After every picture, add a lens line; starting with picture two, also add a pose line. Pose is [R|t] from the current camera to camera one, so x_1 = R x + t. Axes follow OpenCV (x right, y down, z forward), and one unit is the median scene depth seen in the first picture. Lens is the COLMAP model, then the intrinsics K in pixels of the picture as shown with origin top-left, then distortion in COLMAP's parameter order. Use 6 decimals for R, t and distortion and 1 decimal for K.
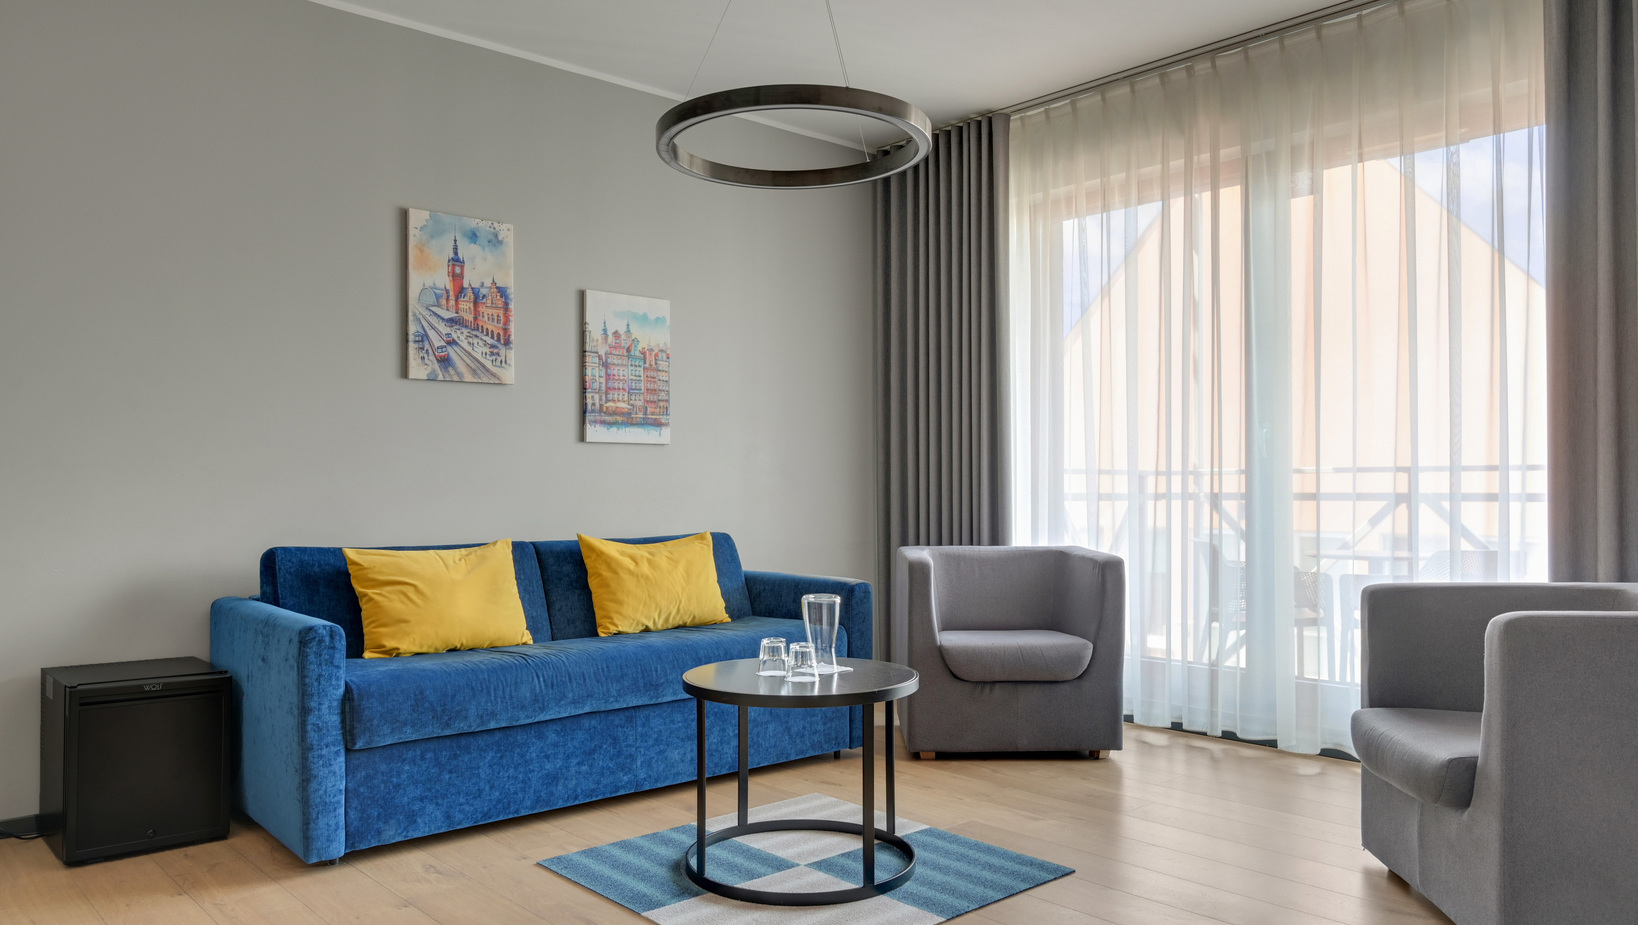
lens RADIAL K [[1149.2, 0, 818.7], [0, 1149.2, 467.1], [0, 0, 1]] dist [-0.001360, -0.004084]
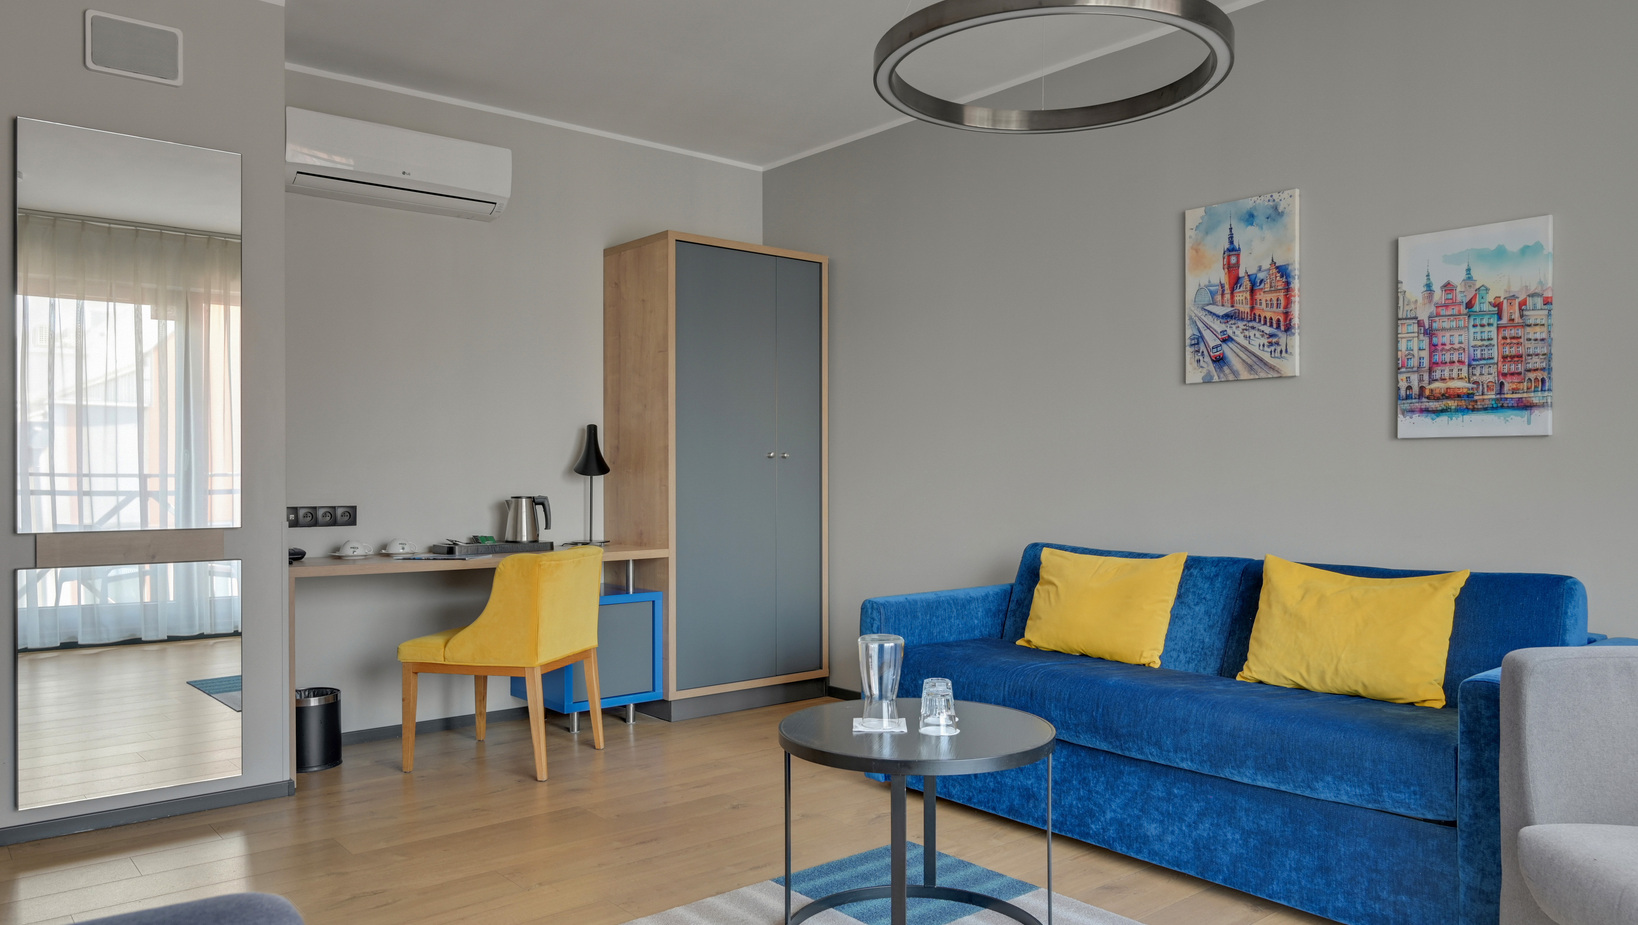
lens RADIAL K [[1122.5, 0, 802.7], [0, 1122.5, 459.4], [0, 0, 1]] dist [-0.006205, 0.000378]
pose [[-0.042507, -0.009618, -0.999050, 0.600407], [0.016323, 0.999814, -0.010320, -0.007383], [0.998963, -0.016746, -0.042342, 0.689553]]
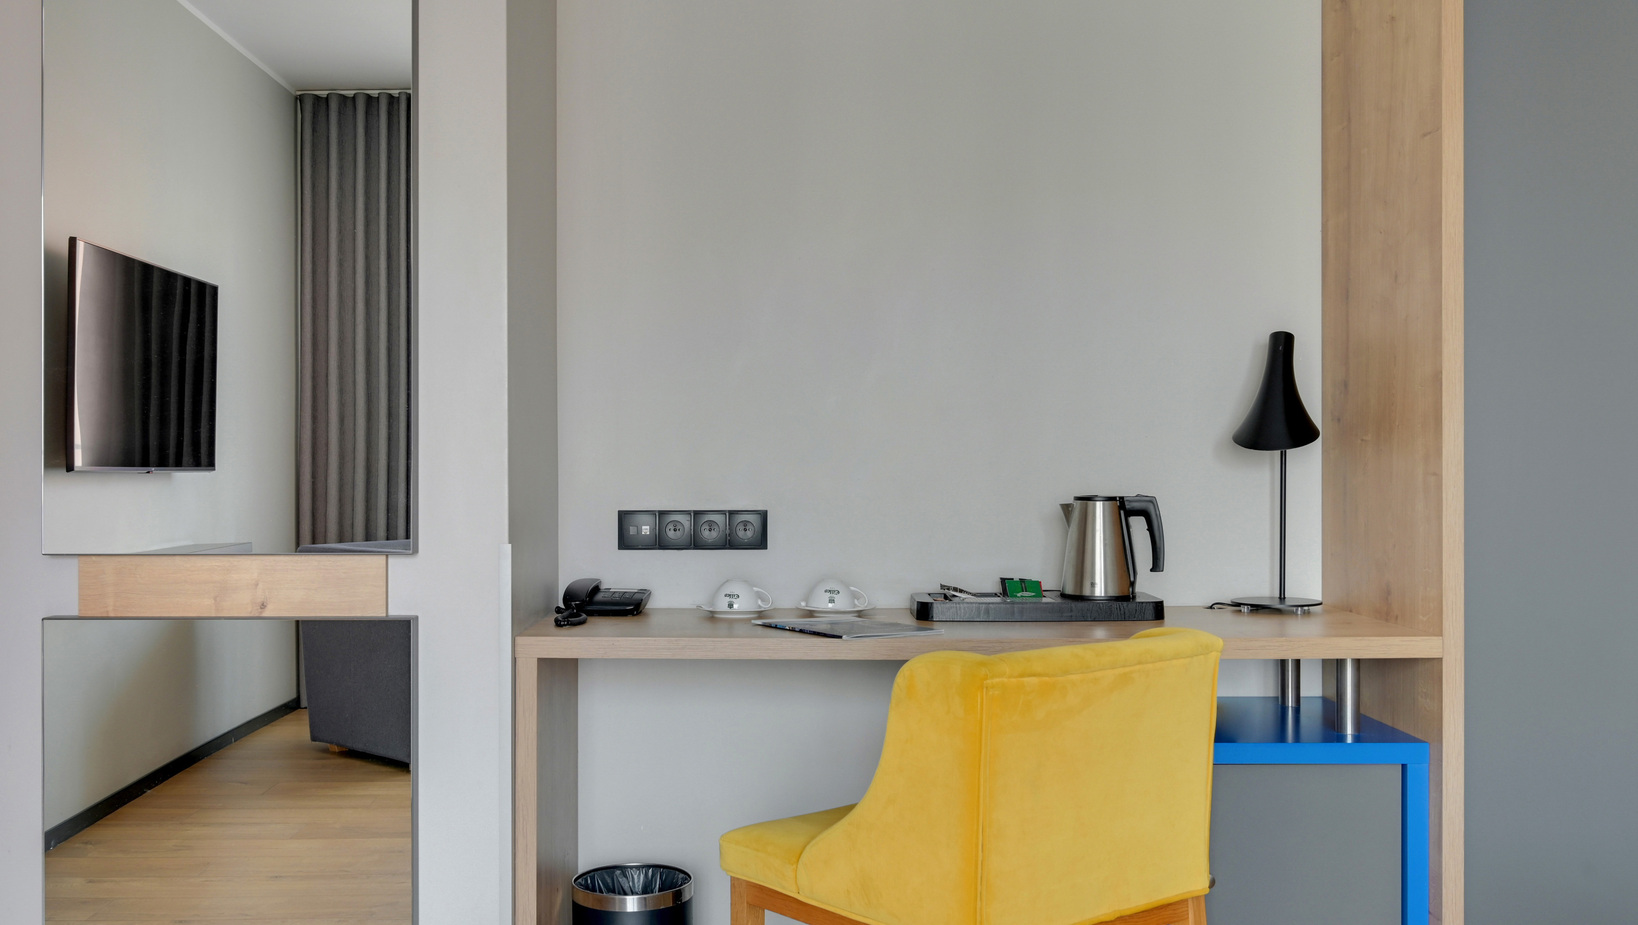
lens RADIAL K [[1550.7, 0, 756.3], [0, 1550.7, 463.9], [0, 0, 1]] dist [0.004962, 0.001079]
pose [[-0.670748, 0.007102, -0.741652, 0.105072], [0.015109, 0.999877, -0.004091, -0.000484], [0.741532, -0.013950, -0.670773, 0.715438]]
